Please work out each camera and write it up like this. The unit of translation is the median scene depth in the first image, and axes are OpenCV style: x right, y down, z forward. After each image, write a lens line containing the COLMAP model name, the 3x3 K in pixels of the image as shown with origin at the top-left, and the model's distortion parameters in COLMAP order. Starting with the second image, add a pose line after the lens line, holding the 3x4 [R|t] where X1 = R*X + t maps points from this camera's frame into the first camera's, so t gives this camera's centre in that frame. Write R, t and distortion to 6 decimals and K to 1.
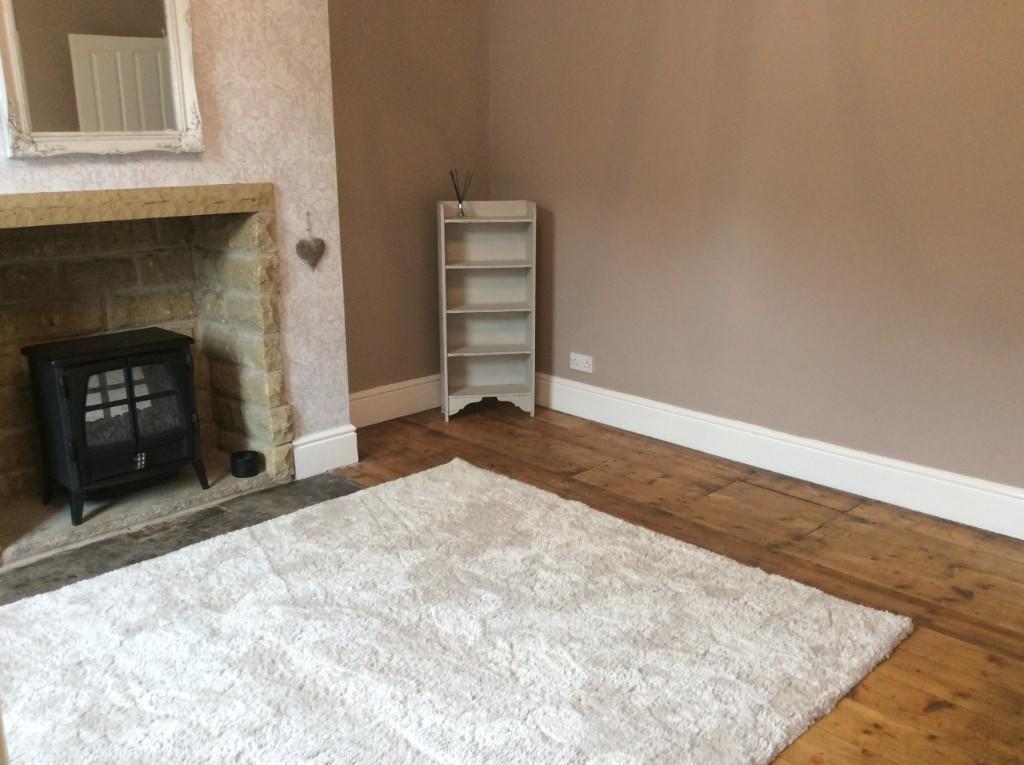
lens RADIAL K [[933.9, 0, 529.2], [0, 933.9, 382.5], [0, 0, 1]] dist [0.132995, -0.219043]
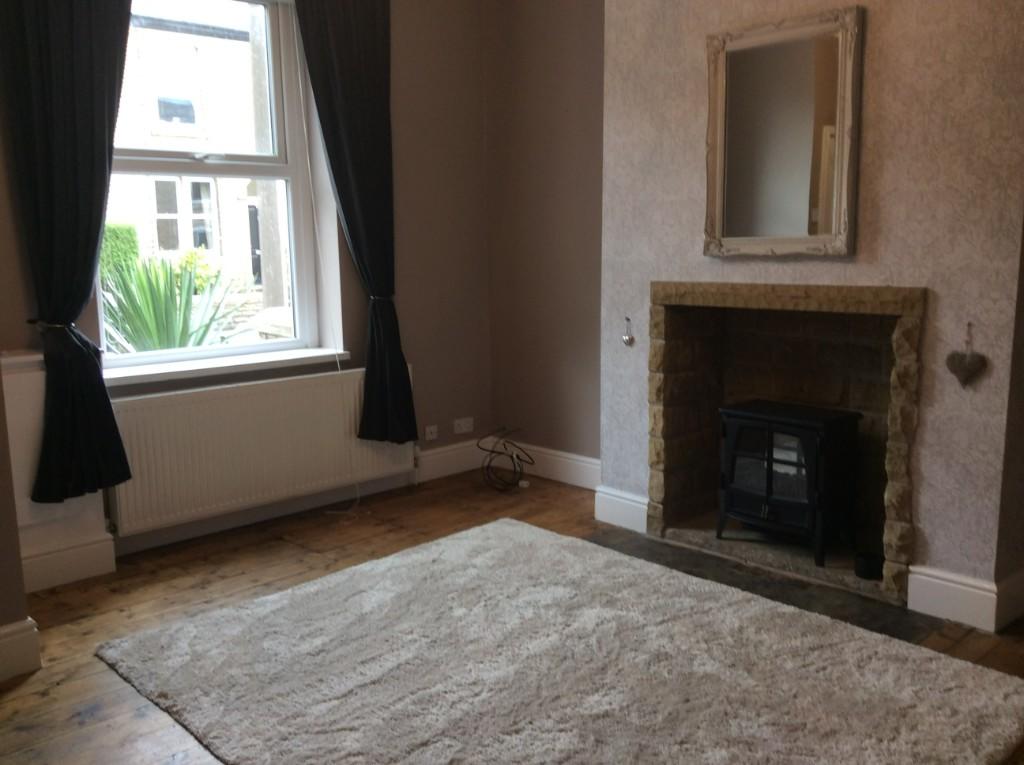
lens RADIAL K [[933.9, 0, 529.2], [0, 933.9, 382.5], [0, 0, 1]] dist [0.132995, -0.219043]
pose [[-0.013193, 0.160595, -0.986932, 0.681313], [-0.248028, 0.955646, 0.158819, -0.173102], [0.968663, 0.246882, 0.027224, 0.615075]]
